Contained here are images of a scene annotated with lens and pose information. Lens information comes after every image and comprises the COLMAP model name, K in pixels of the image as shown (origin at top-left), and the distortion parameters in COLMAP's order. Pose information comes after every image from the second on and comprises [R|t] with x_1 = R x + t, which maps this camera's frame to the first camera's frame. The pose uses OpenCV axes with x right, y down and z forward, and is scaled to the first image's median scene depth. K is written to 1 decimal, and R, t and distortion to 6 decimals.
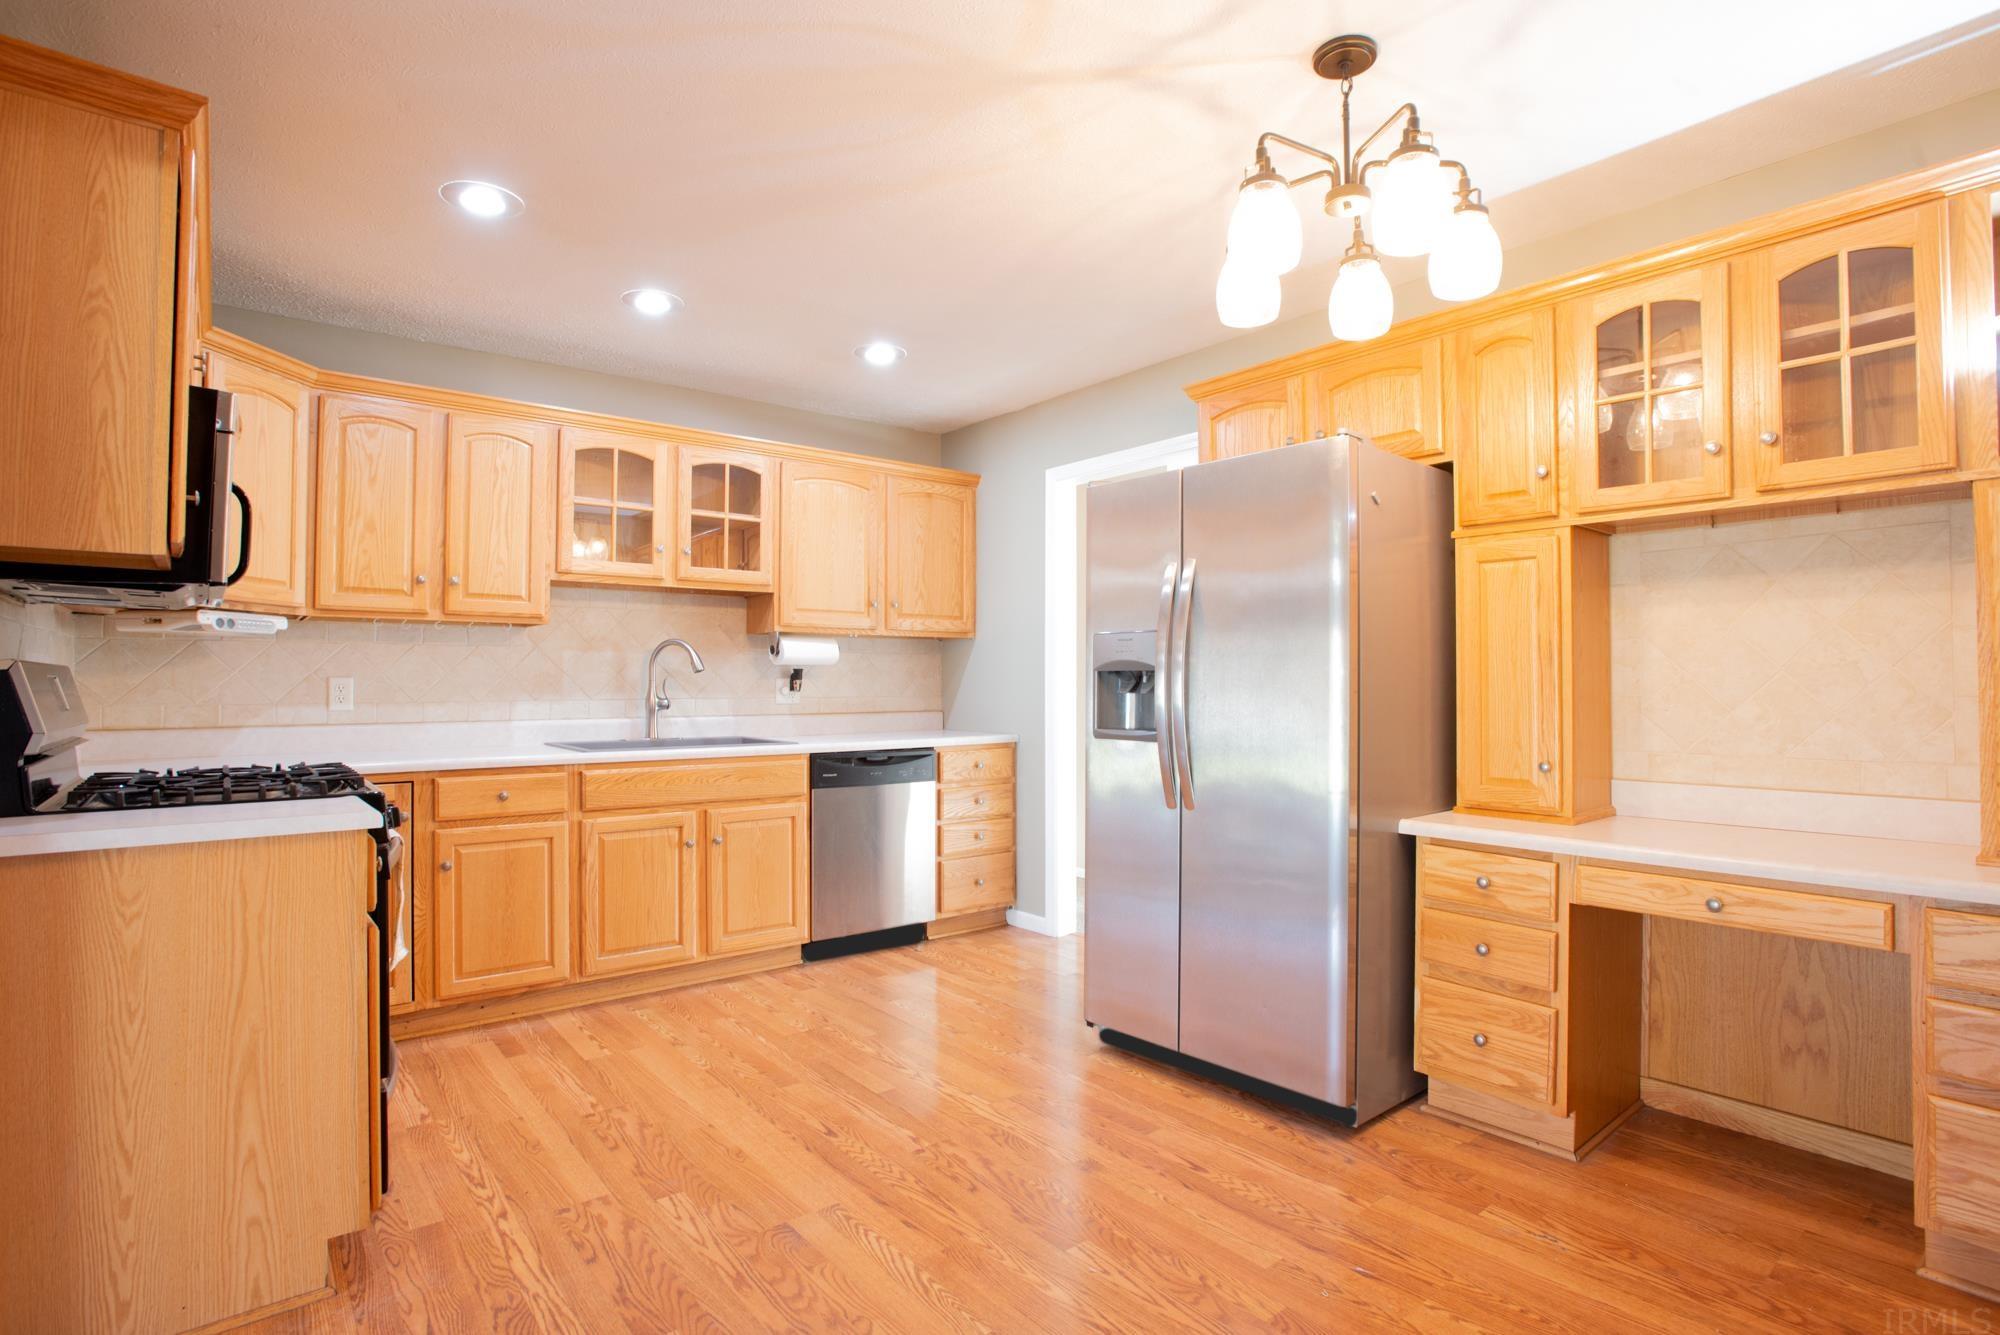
lens RADIAL K [[971.1, 0, 1012.8], [0, 971.1, 668.8], [0, 0, 1]] dist [-0.028638, -0.000436]
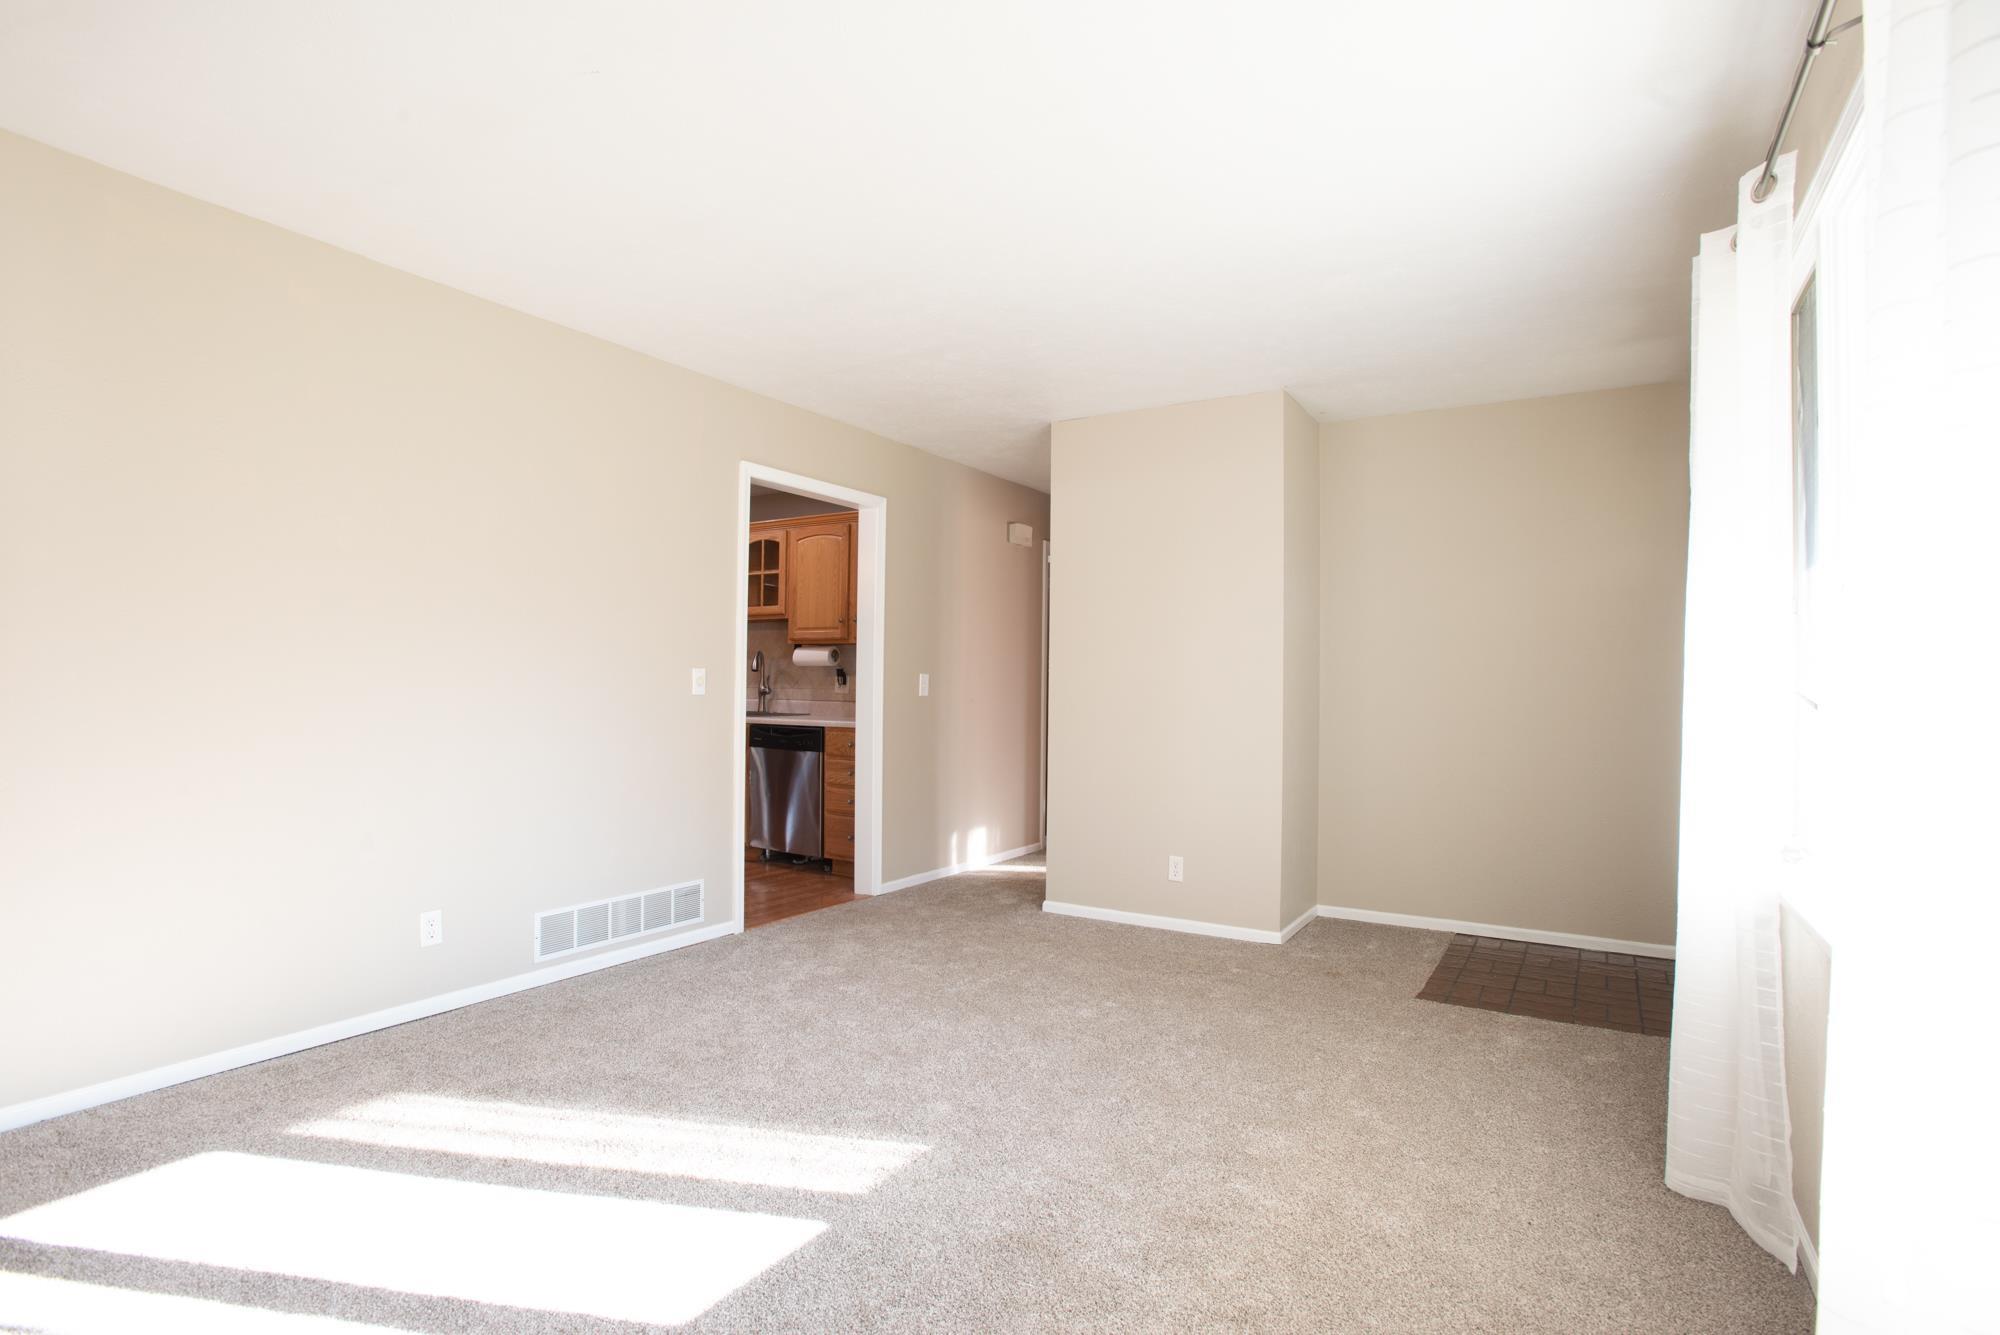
lens RADIAL K [[971.1, 0, 1000.5], [0, 971.1, 670.4], [0, 0, 1]] dist [-0.028638, -0.000436]
pose [[0.309475, -0.008084, -0.950873, 1.295933], [0.001011, 0.999966, -0.008173, 0.015289], [0.950907, 0.001568, 0.309472, 0.850356]]
